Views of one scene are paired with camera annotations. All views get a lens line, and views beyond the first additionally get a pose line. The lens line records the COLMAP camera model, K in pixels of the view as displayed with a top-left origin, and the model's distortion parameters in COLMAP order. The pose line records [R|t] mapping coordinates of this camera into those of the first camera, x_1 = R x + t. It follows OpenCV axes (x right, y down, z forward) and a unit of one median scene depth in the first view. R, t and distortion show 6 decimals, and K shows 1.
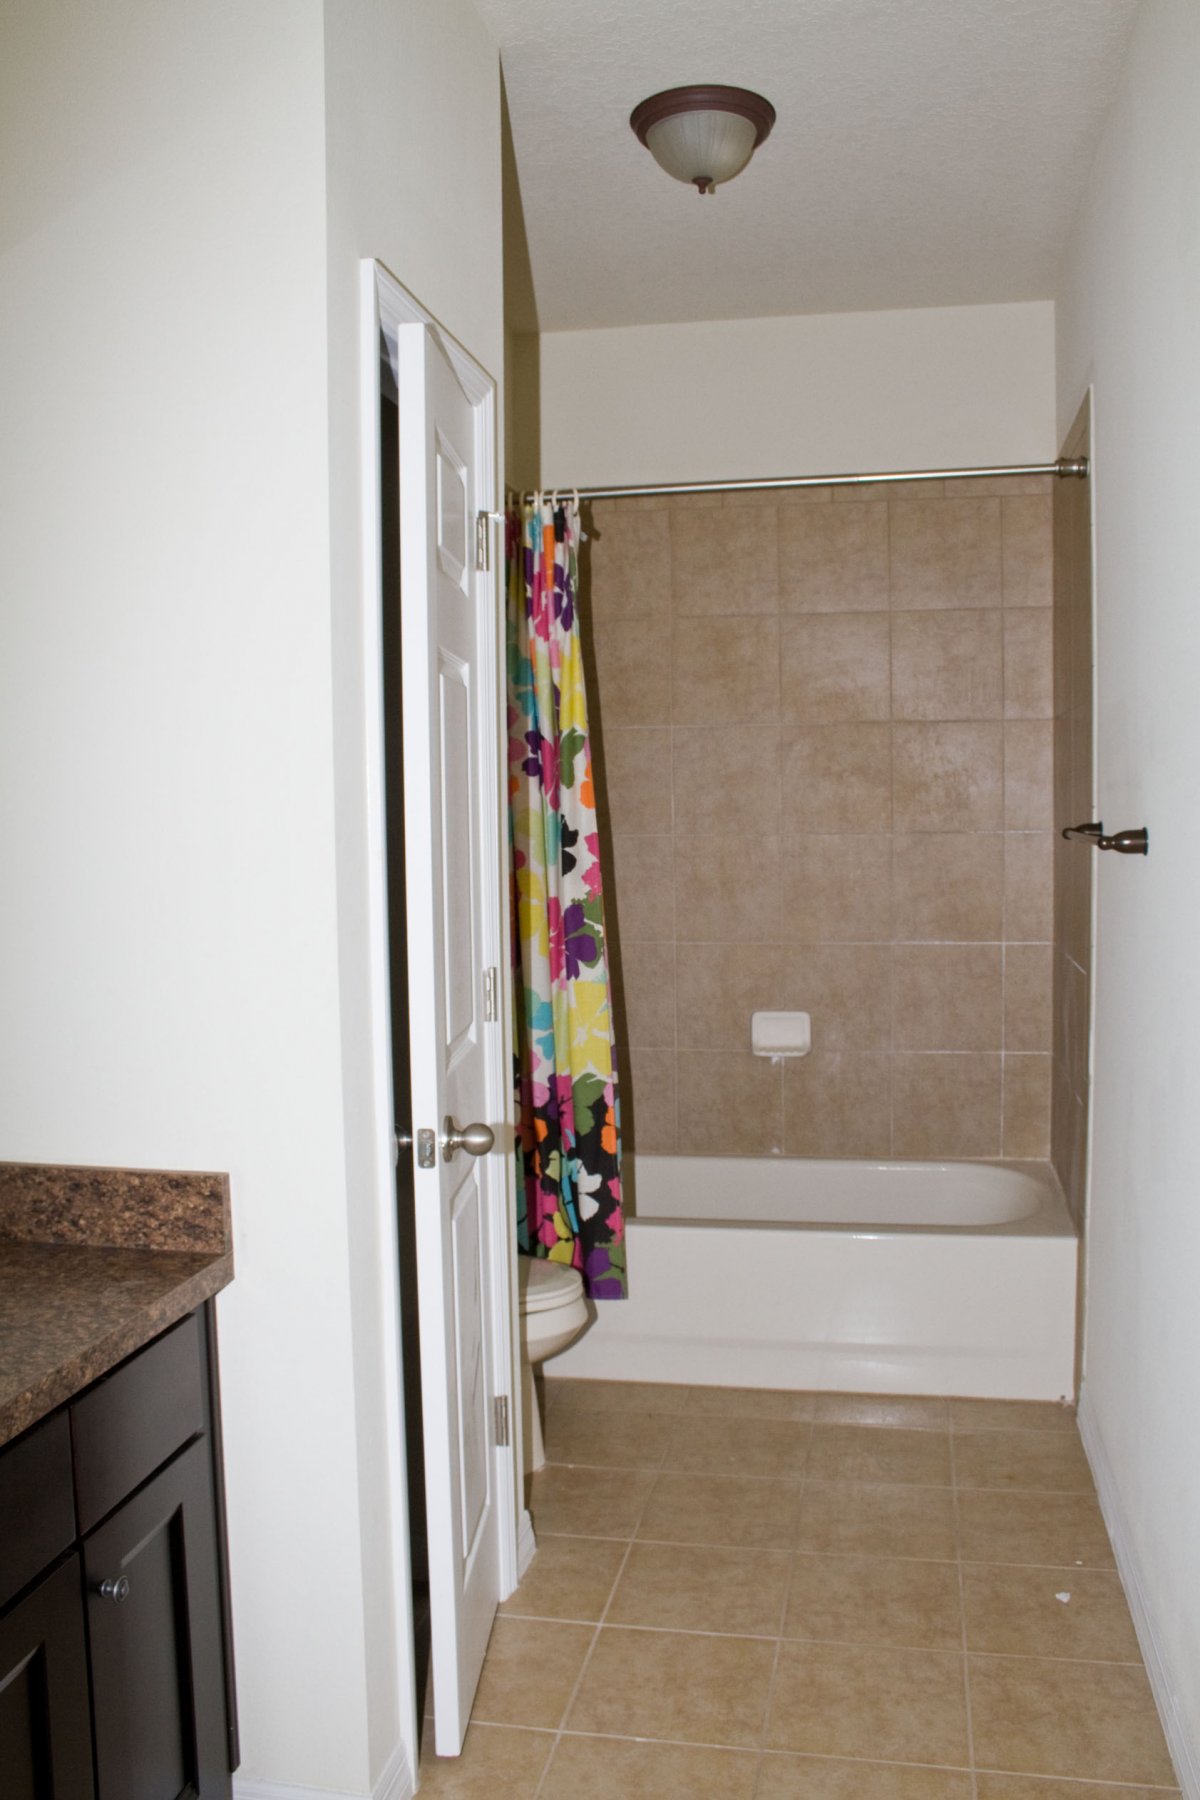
lens RADIAL K [[1439.3, 0, 600.9], [0, 1439.3, 898.6], [0, 0, 1]] dist [-0.142148, 0.099828]
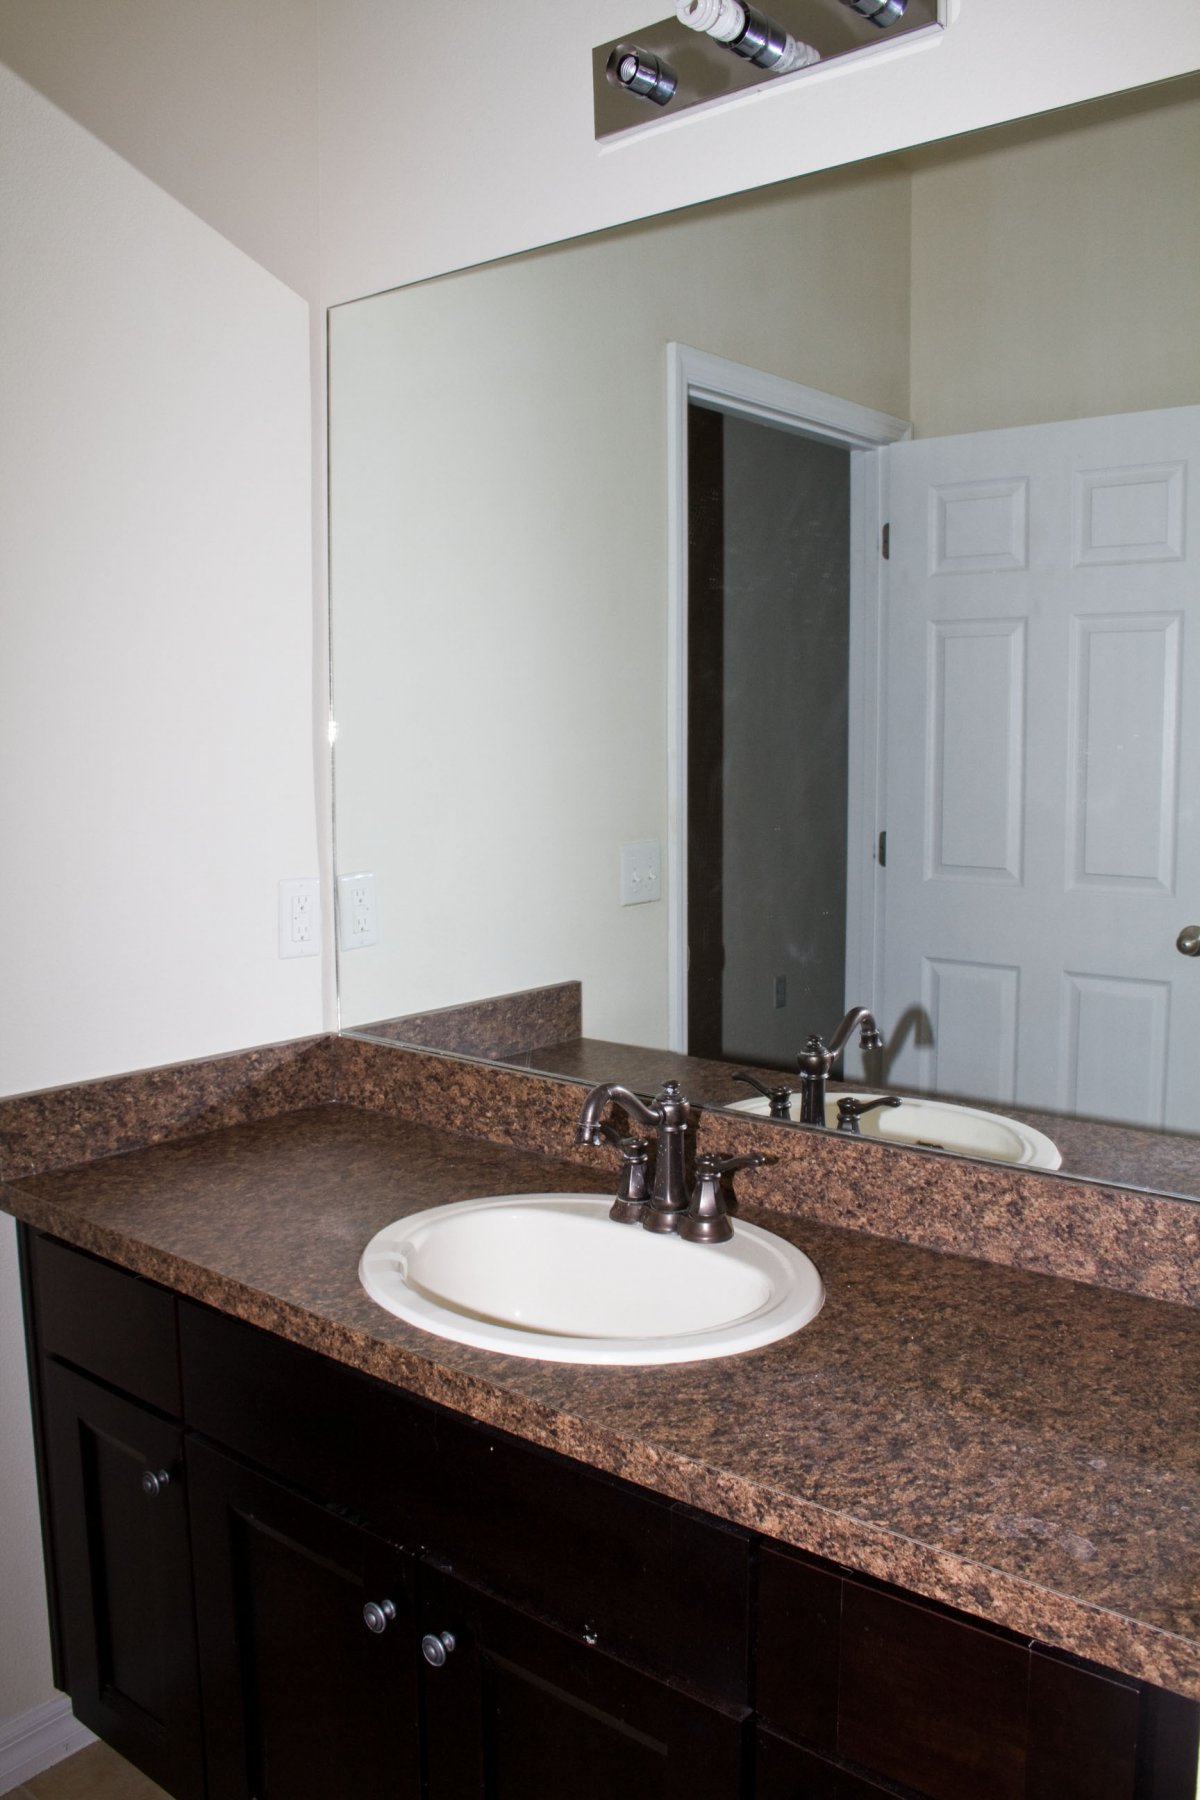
lens RADIAL K [[1439.3, 0, 599.5], [0, 1439.3, 899.4], [0, 0, 1]] dist [-0.142148, 0.099828]
pose [[-0.473773, 0.115985, -0.872976, 0.230192], [-0.037343, 0.987752, 0.151501, -0.067603], [0.879855, 0.104376, -0.463639, 1.099561]]
